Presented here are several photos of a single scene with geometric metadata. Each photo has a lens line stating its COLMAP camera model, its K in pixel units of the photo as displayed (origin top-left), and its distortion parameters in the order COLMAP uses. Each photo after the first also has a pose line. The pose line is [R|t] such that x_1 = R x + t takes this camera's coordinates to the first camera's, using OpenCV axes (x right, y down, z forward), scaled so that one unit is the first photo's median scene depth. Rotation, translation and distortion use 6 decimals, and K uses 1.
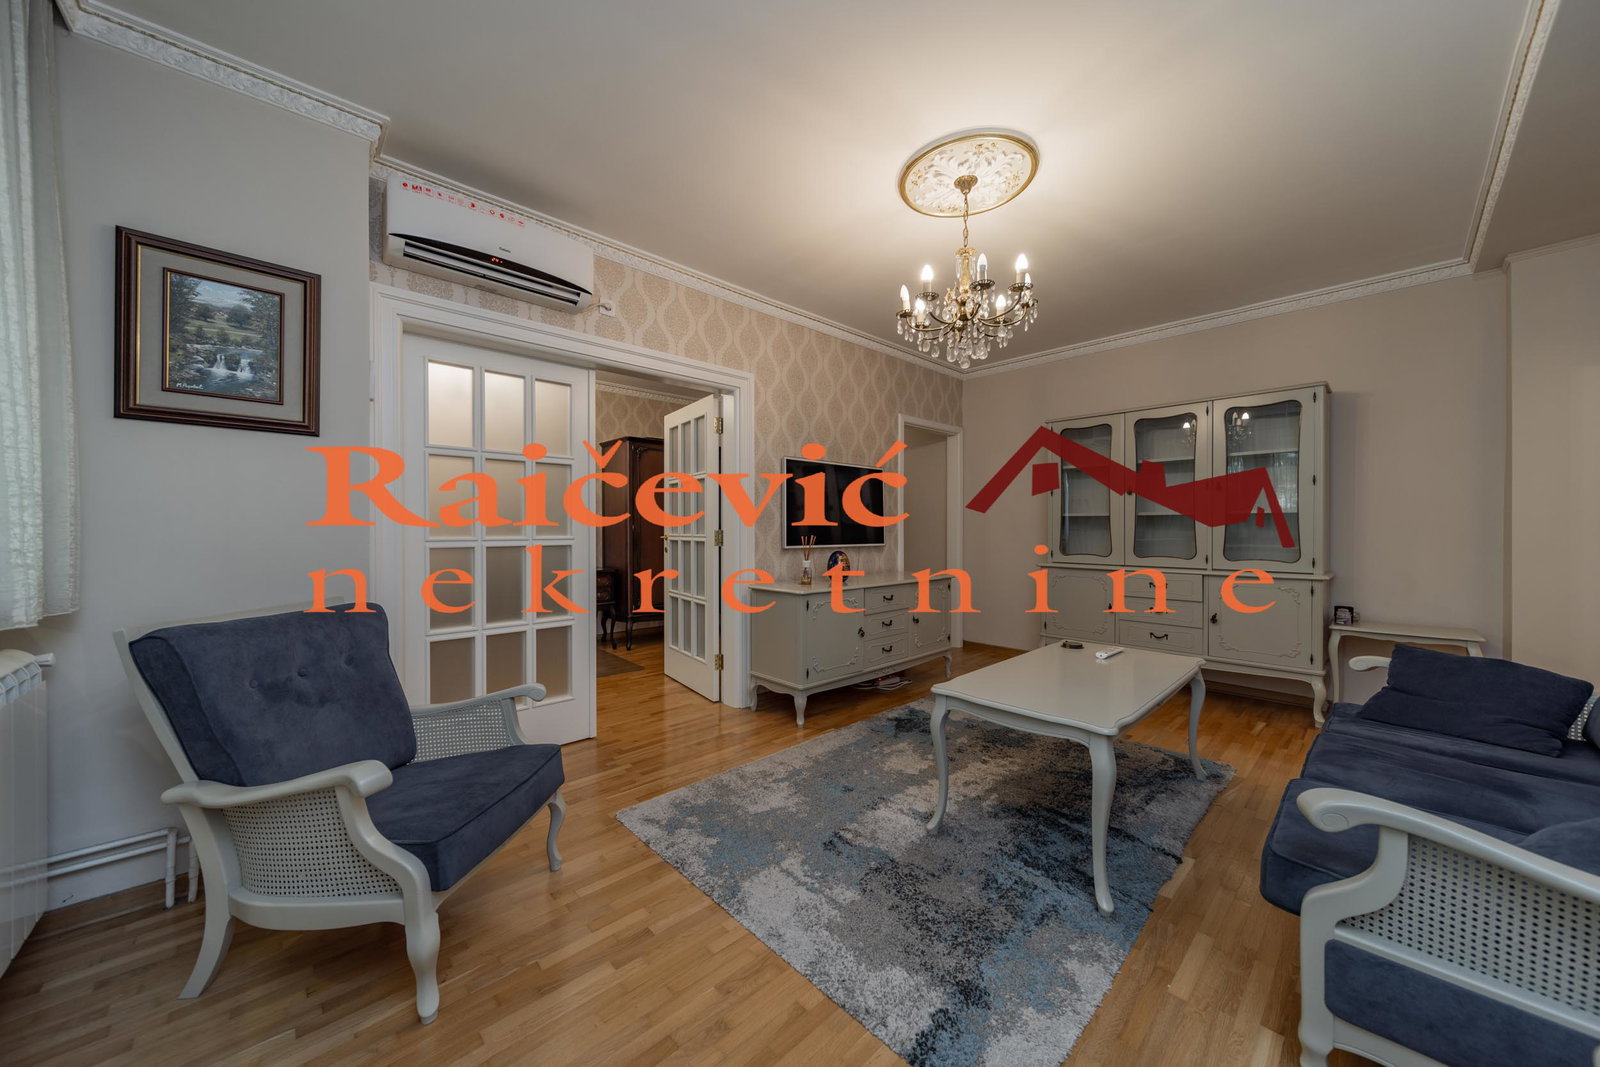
lens RADIAL K [[555.1, 0, 797.1], [0, 555.1, 533.3], [0, 0, 1]] dist [0.001344, -0.002175]
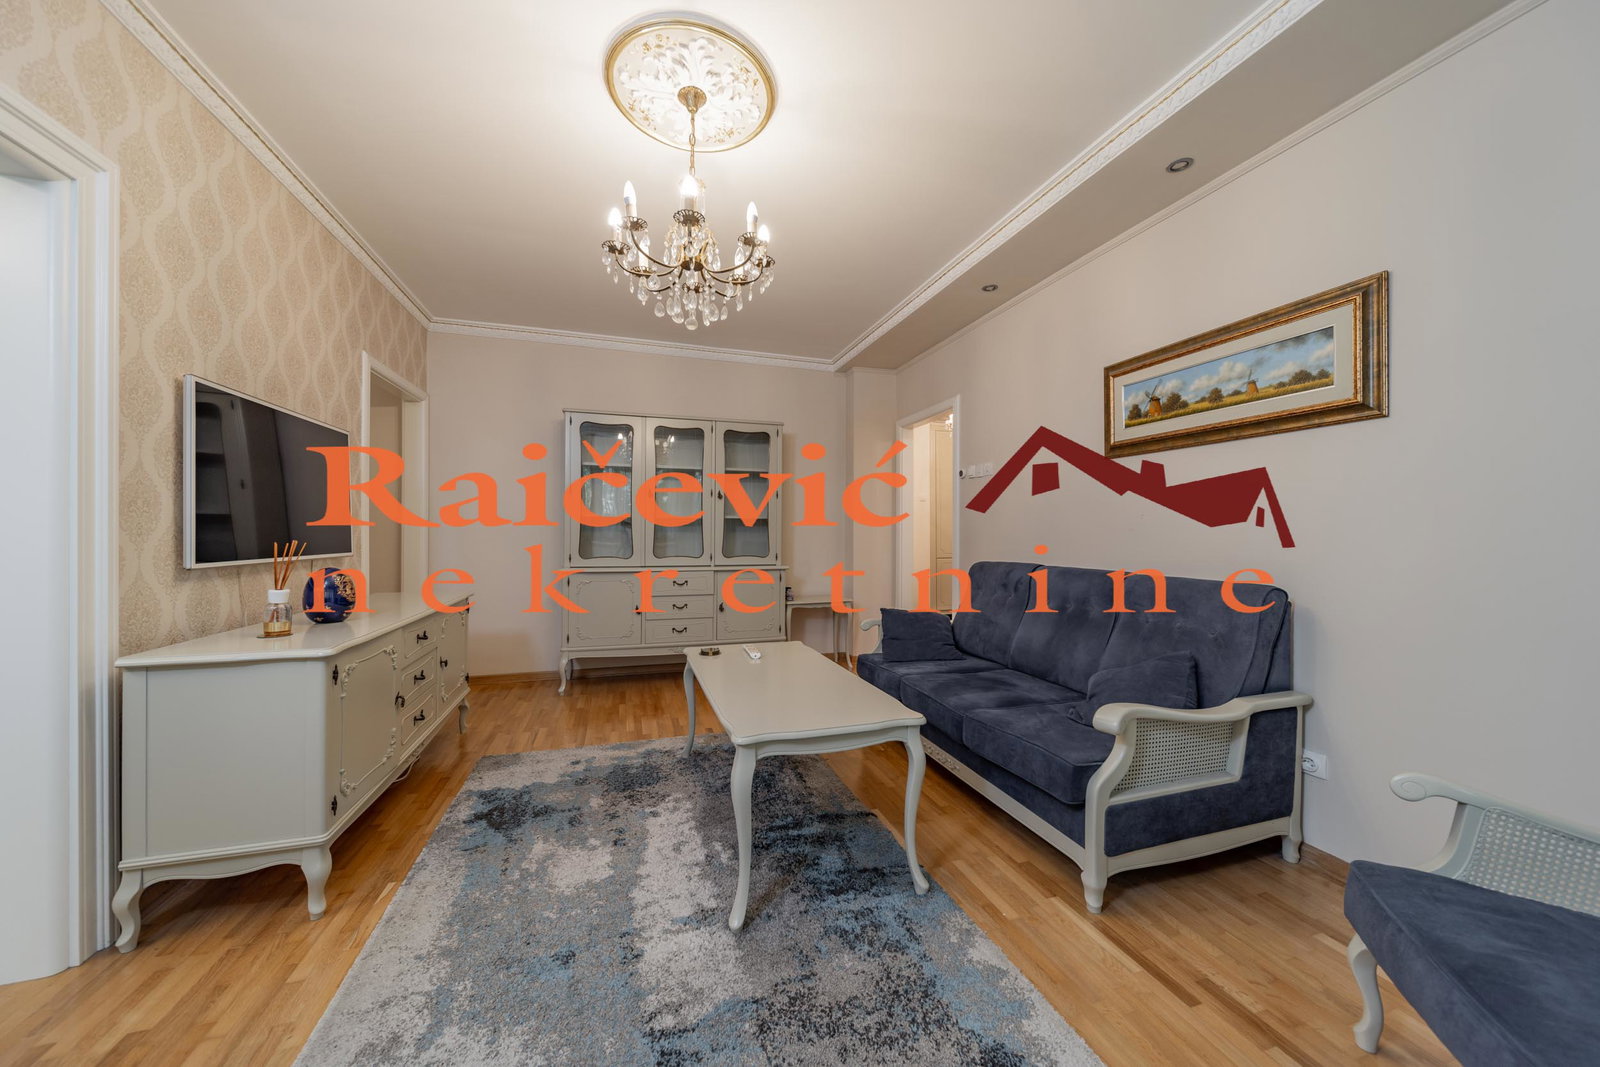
lens RADIAL K [[555.1, 0, 797.1], [0, 555.1, 533.3], [0, 0, 1]] dist [0.001344, -0.002175]
pose [[0.436586, -0.000674, 0.899662, -0.311674], [0.001465, 0.999999, 0.000038, -0.003353], [-0.899661, 0.001302, 0.436586, 0.457022]]
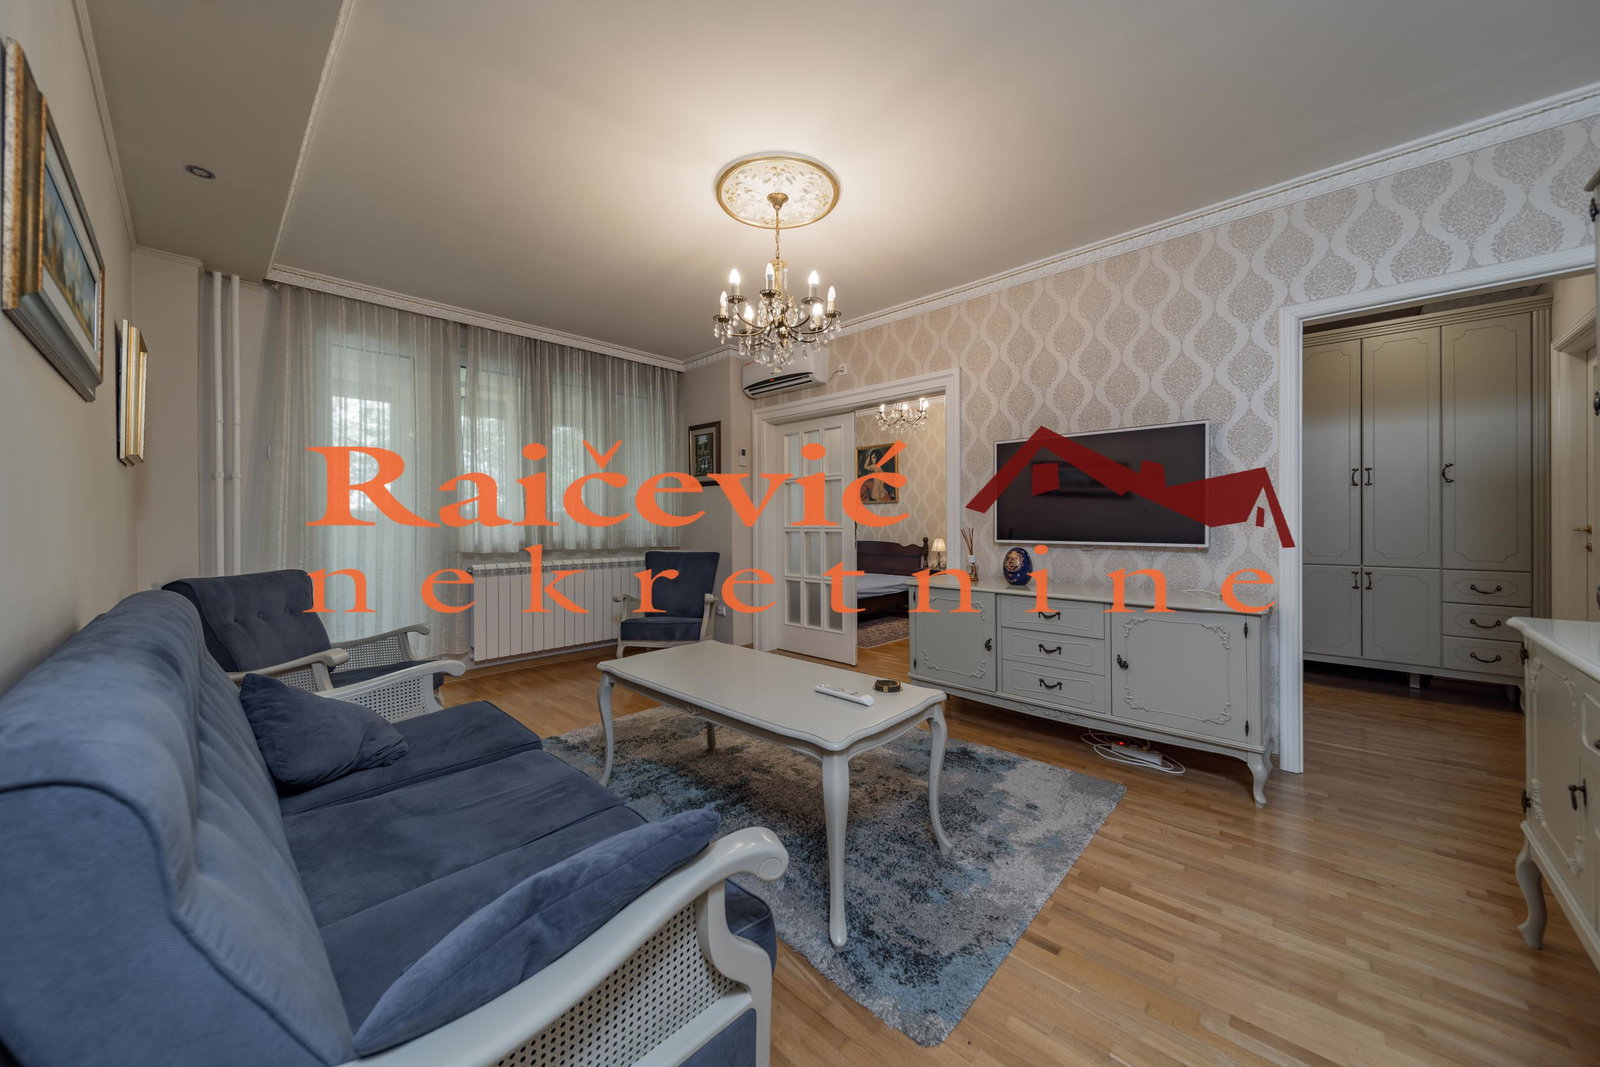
lens RADIAL K [[565.5, 0, 795.9], [0, 565.5, 522.5], [0, 0, 1]] dist [-0.002010, -0.000263]
pose [[0.060296, 0.002476, -0.998177, 1.242981], [-0.002172, 0.999995, 0.002349, -0.008770], [0.998178, 0.002027, 0.060301, 0.862906]]
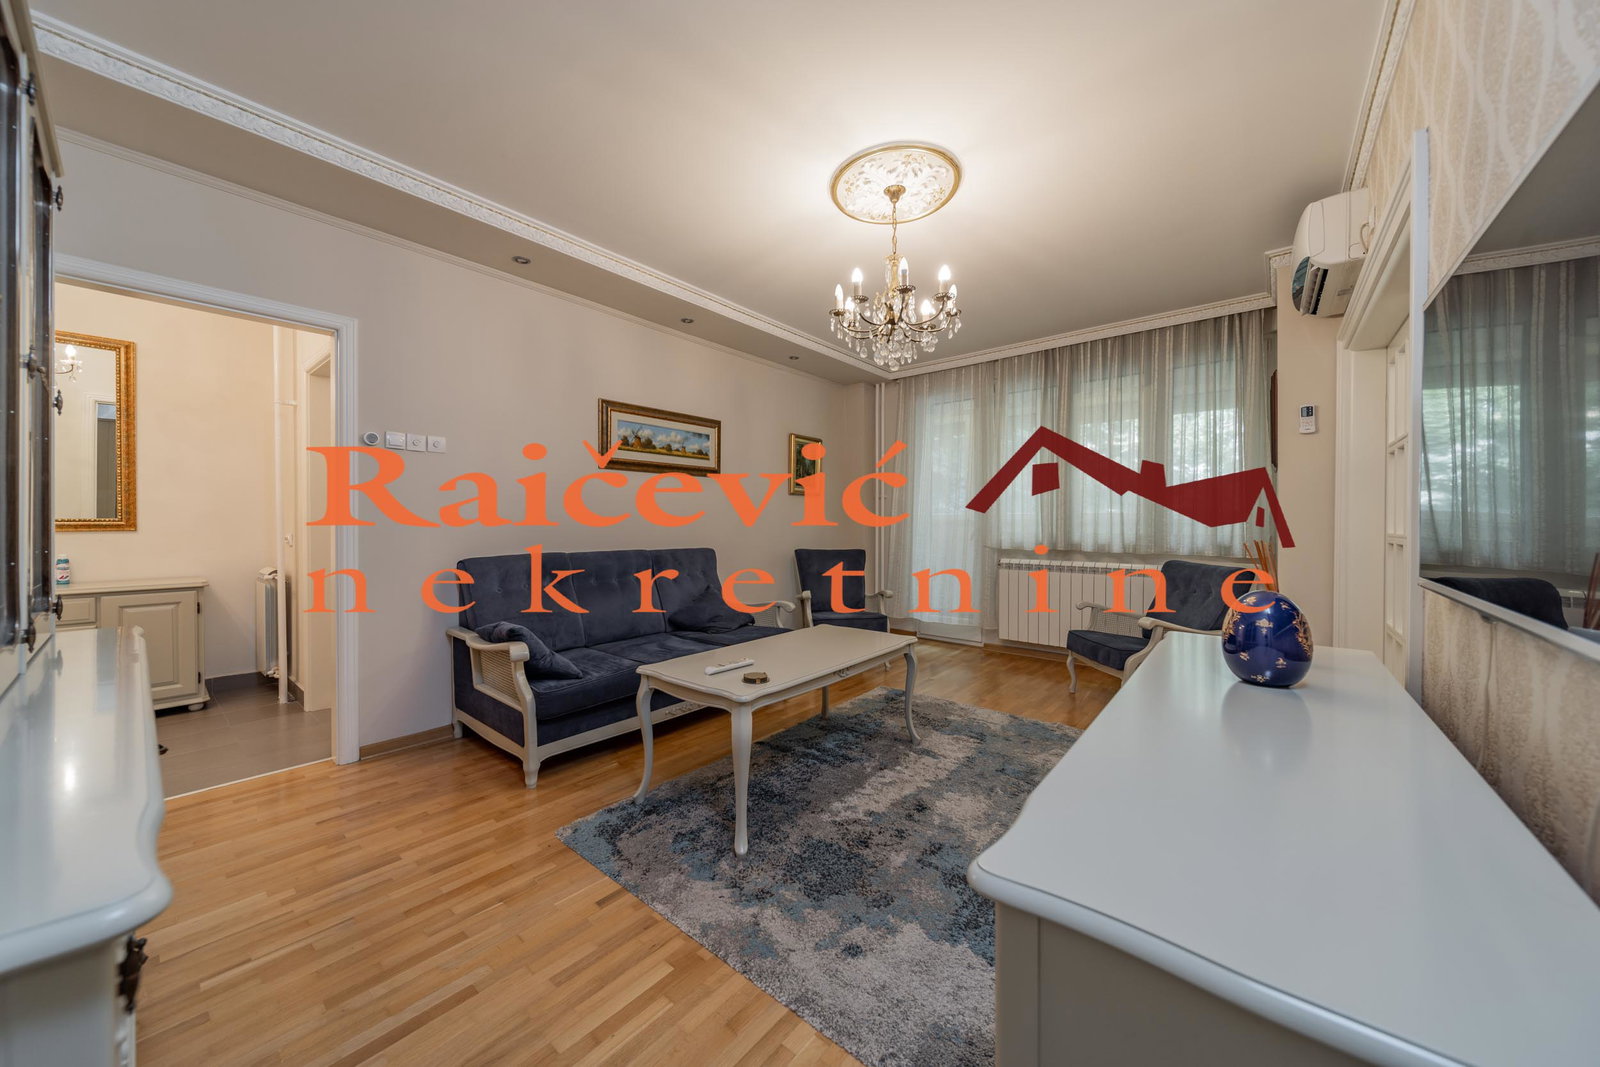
lens RADIAL K [[557.5, 0, 792.6], [0, 557.5, 530.0], [0, 0, 1]] dist [0.000947, -0.000031]
pose [[-0.993259, 0.000228, -0.115915, 0.549770], [-0.002079, 0.999802, 0.019787, -0.015929], [0.115897, 0.019895, -0.993062, 1.805752]]
